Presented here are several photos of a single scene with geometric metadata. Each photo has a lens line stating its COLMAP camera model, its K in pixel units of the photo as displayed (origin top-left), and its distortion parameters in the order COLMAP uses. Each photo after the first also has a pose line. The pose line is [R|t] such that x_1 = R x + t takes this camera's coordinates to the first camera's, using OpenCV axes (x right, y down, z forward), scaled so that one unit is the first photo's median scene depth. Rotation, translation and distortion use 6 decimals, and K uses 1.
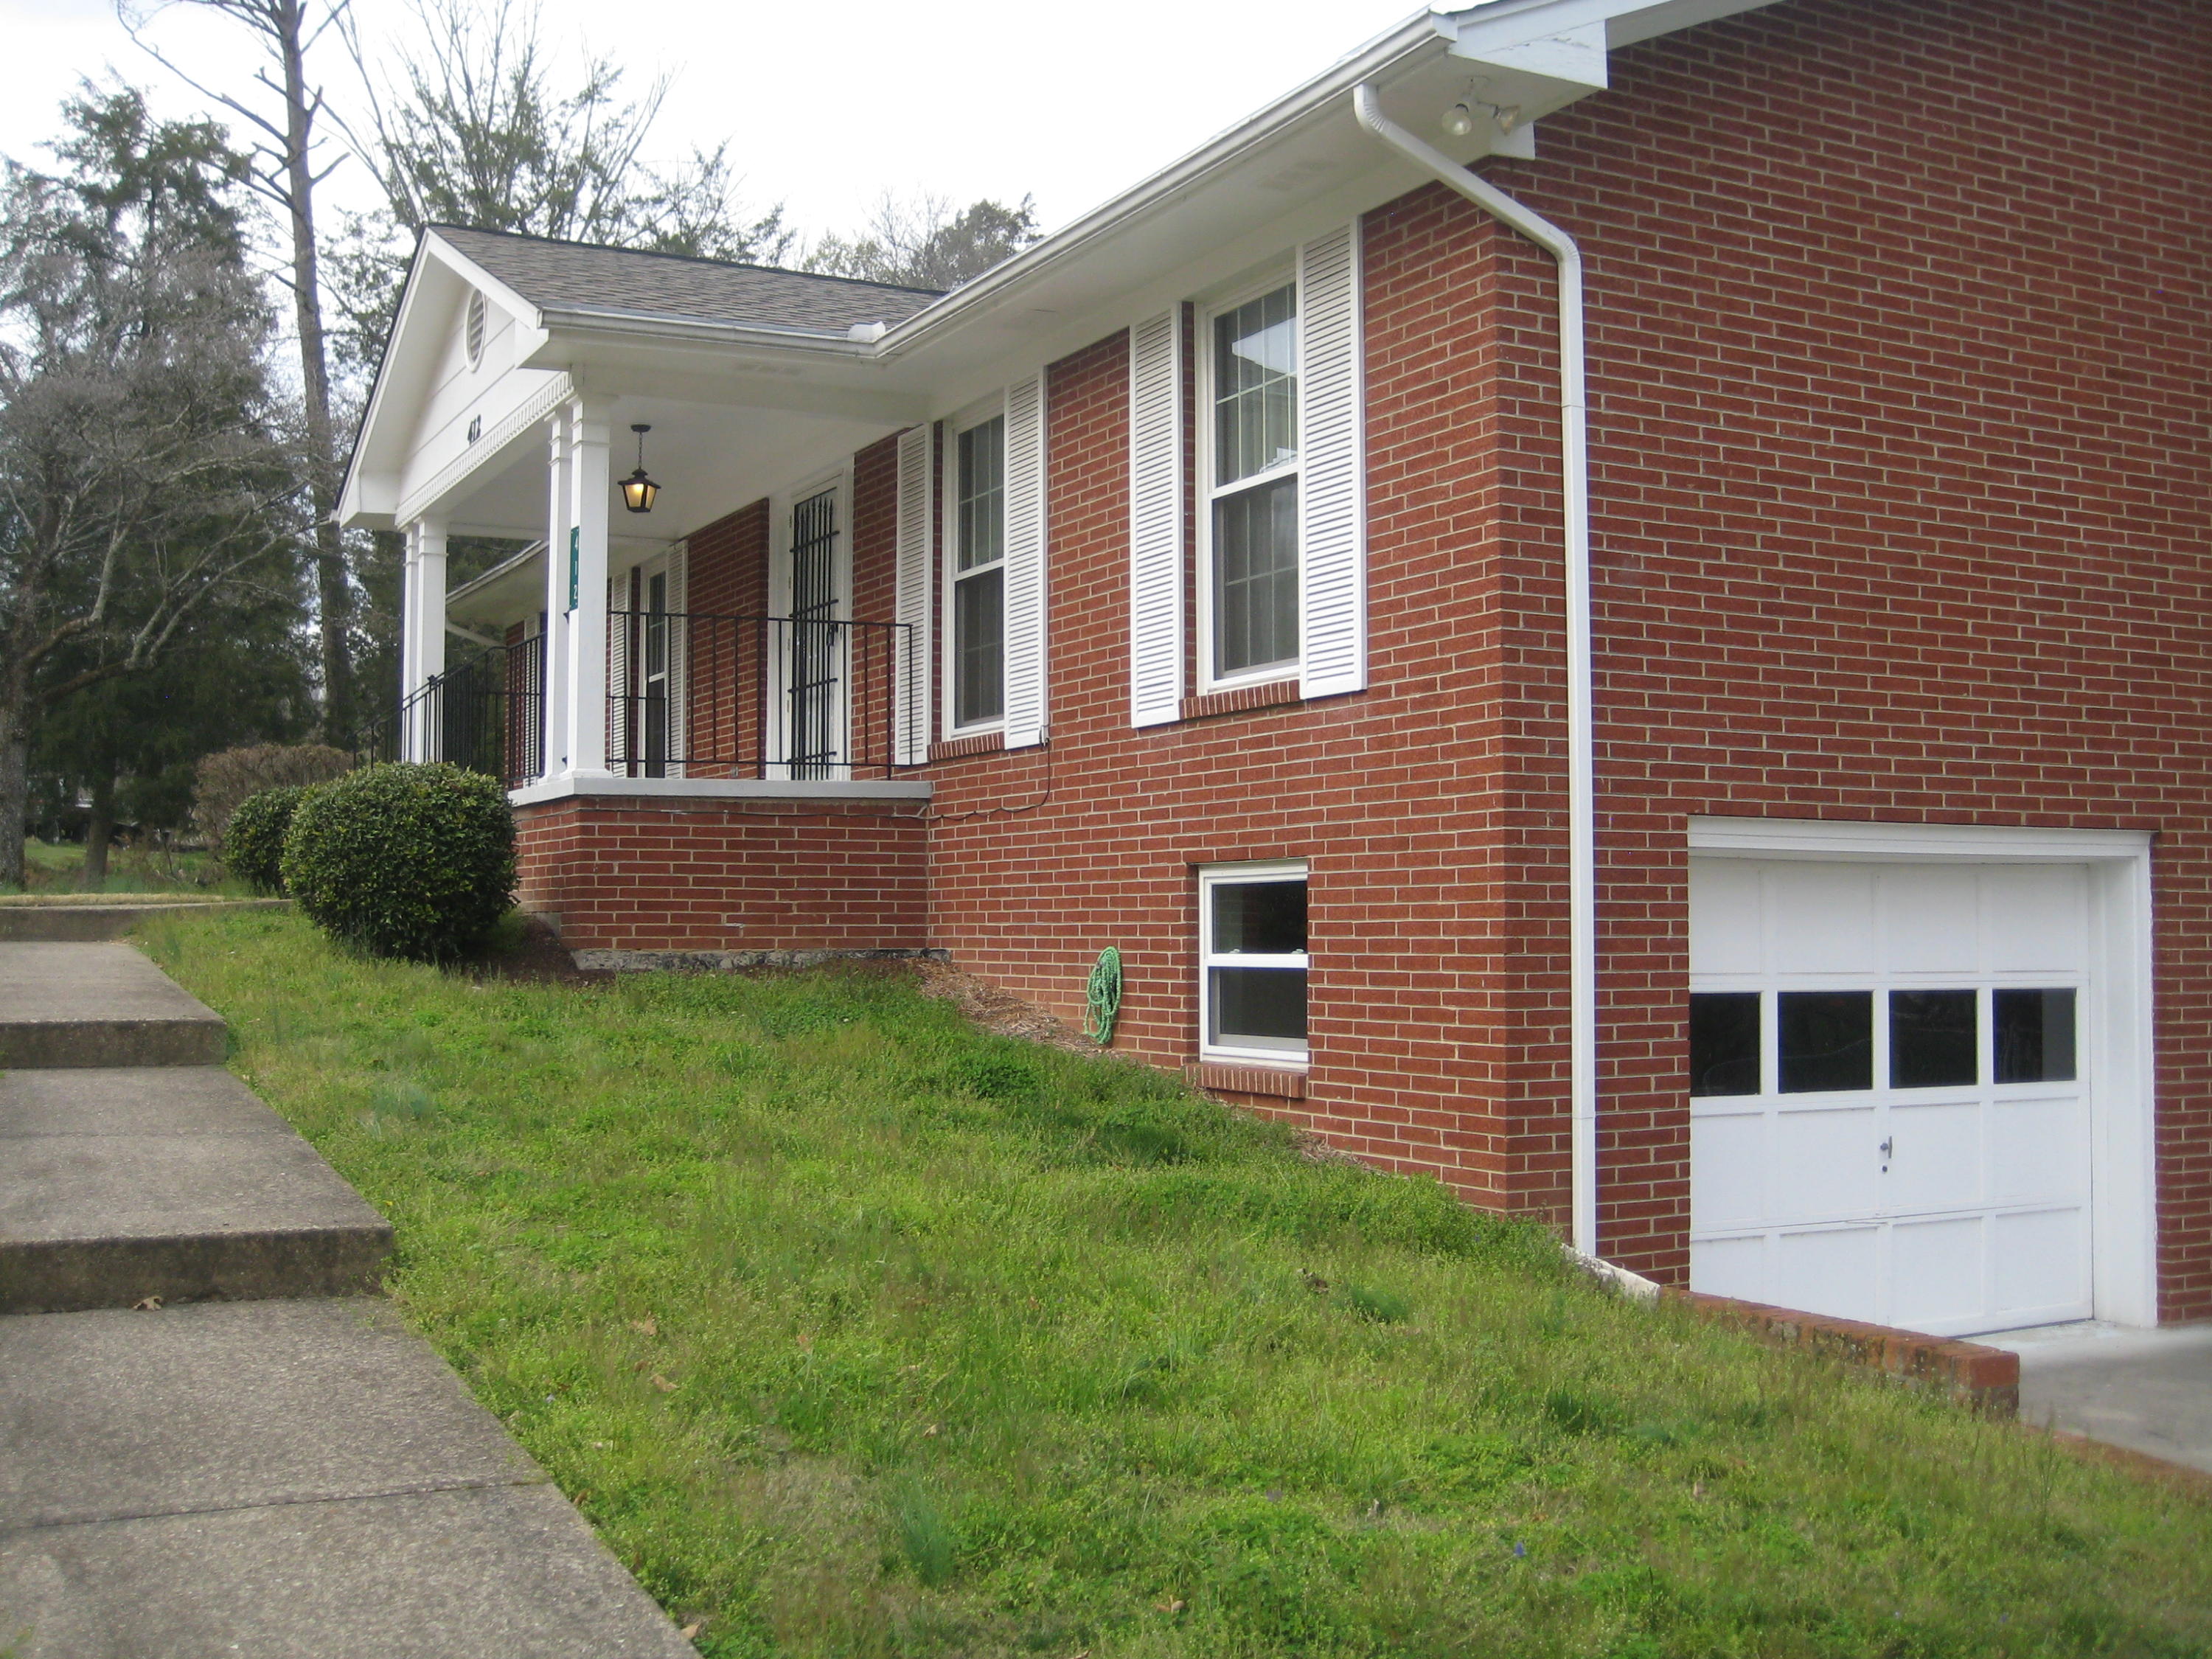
lens RADIAL K [[2346.1, 0, 1106.0], [0, 2346.1, 829.5], [0, 0, 1]] dist [-0.184419, 0.297370]
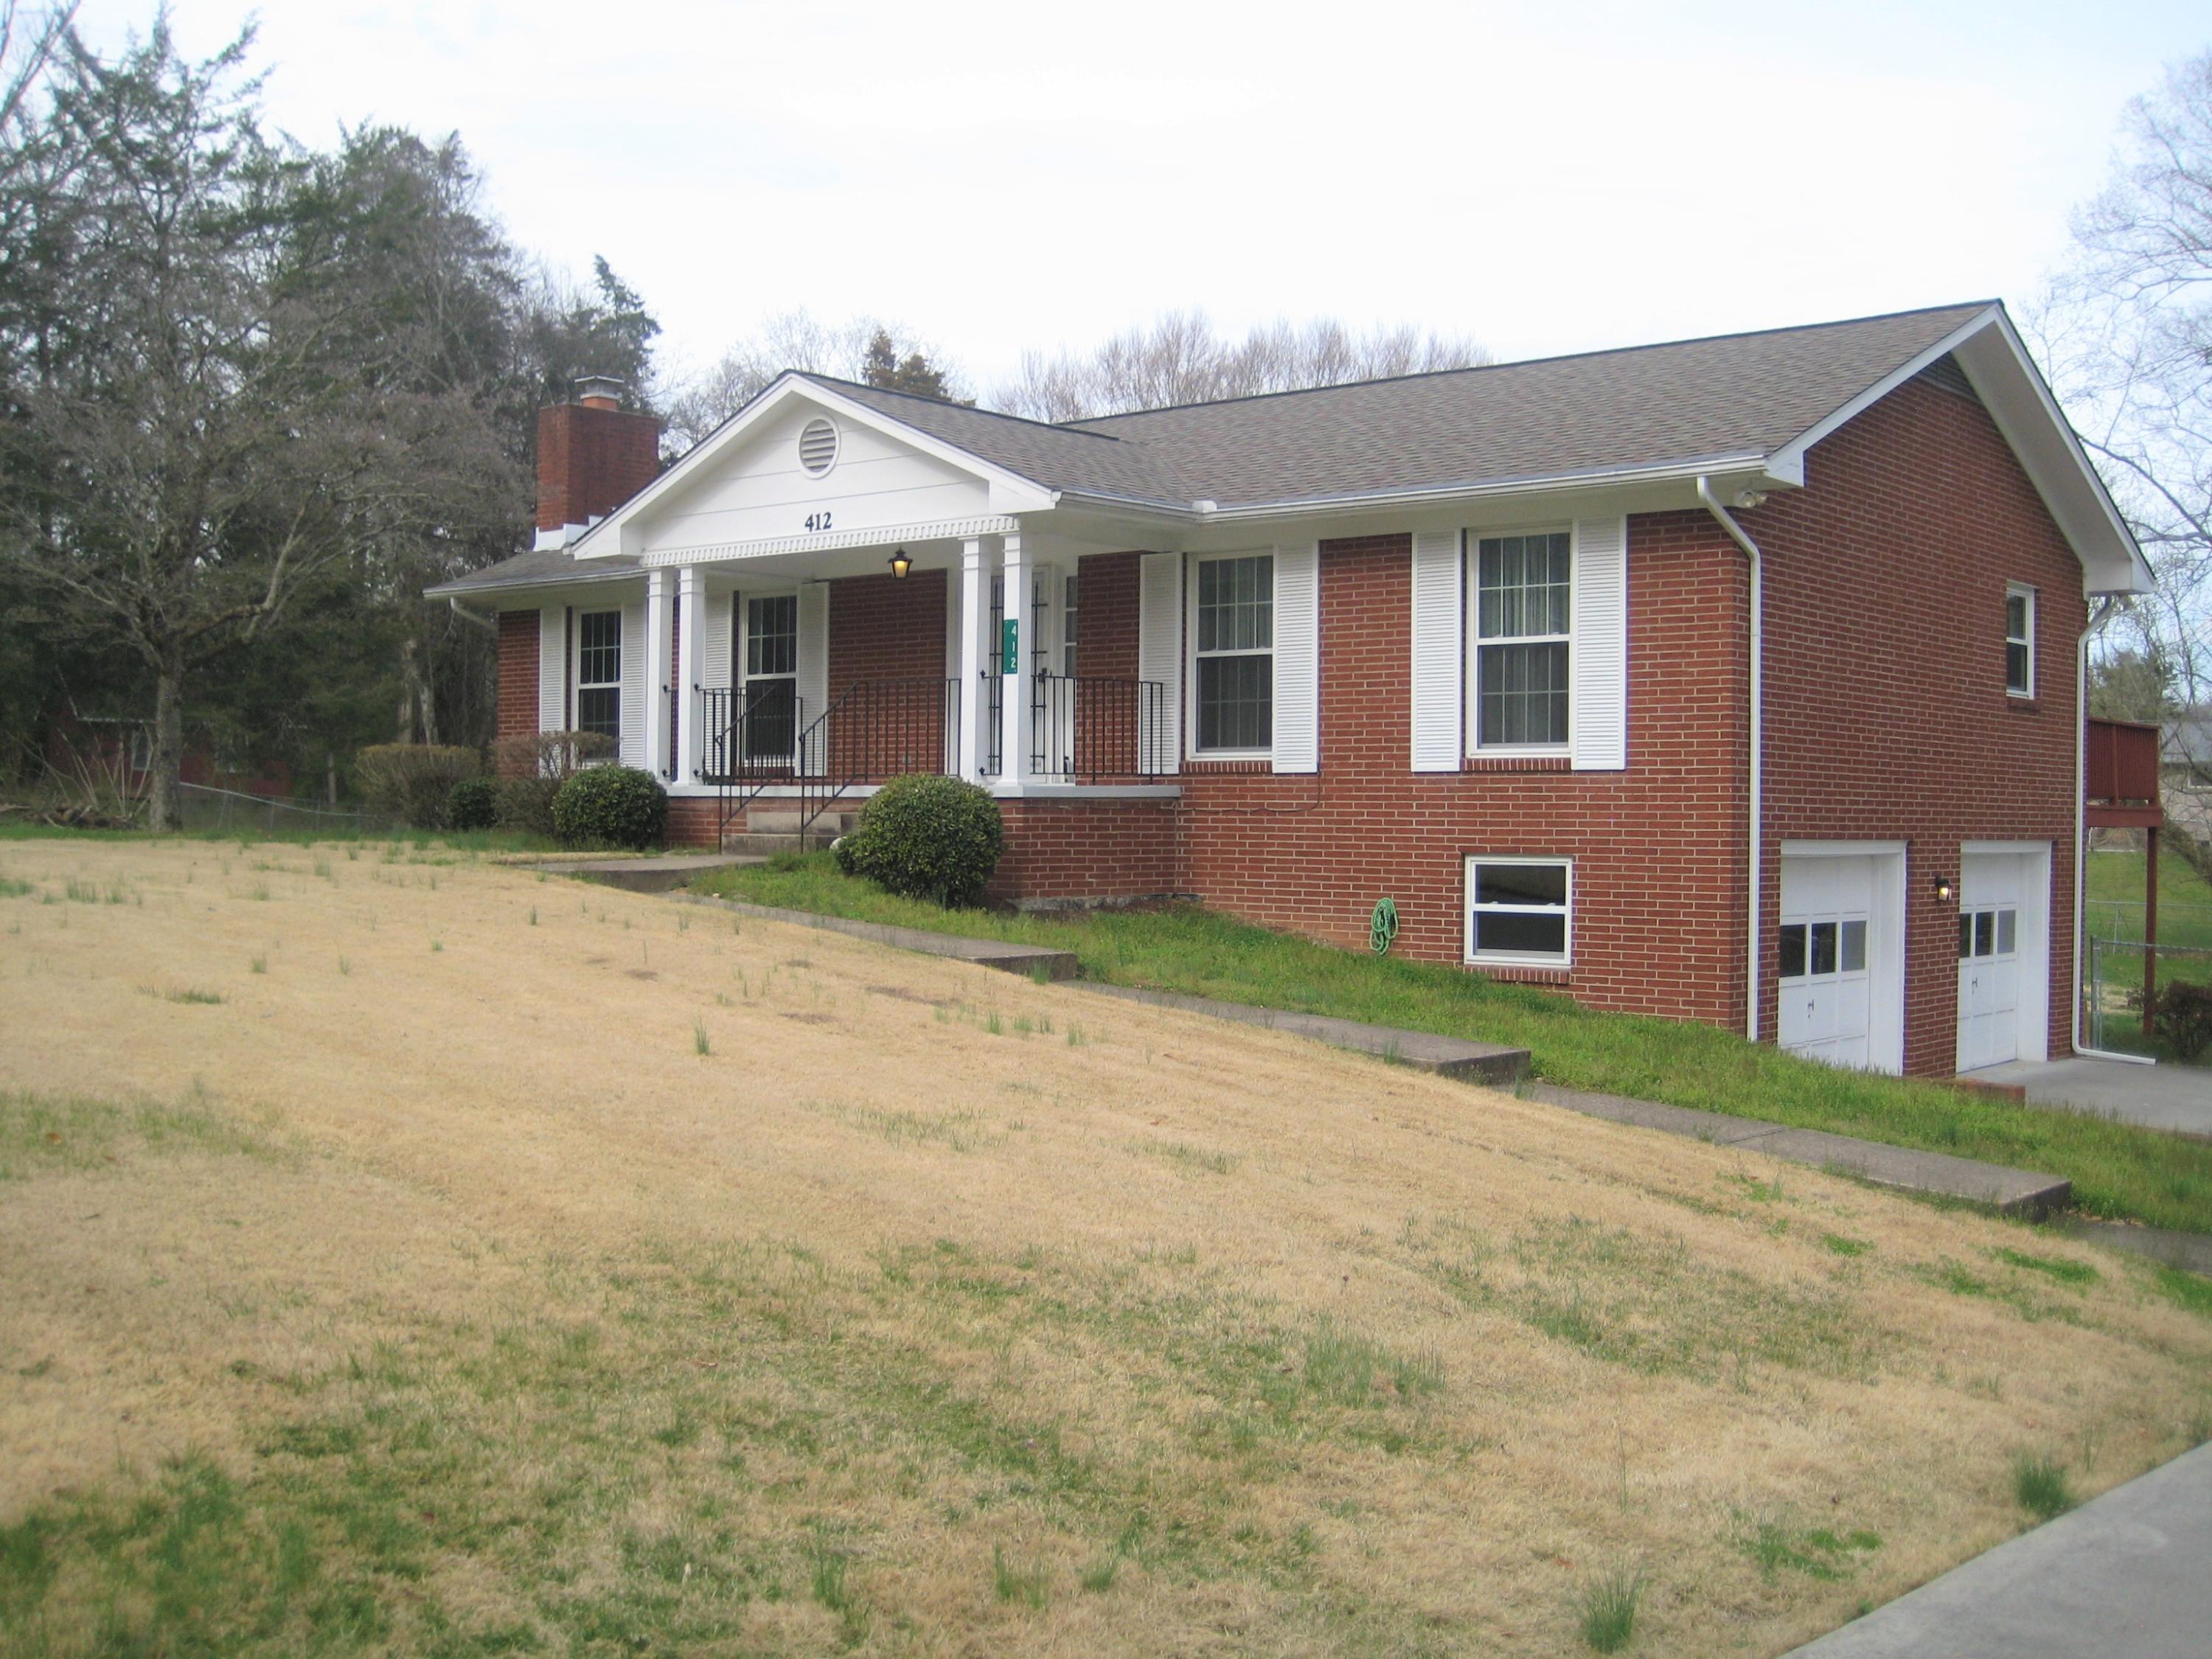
lens RADIAL K [[2346.1, 0, 1106.0], [0, 2346.1, 829.5], [0, 0, 1]] dist [-0.184419, 0.297370]
pose [[0.921709, 0.008301, 0.387793, -0.957120], [-0.027819, 0.998611, 0.044743, -0.079277], [-0.386883, -0.052028, 0.920660, -0.549436]]
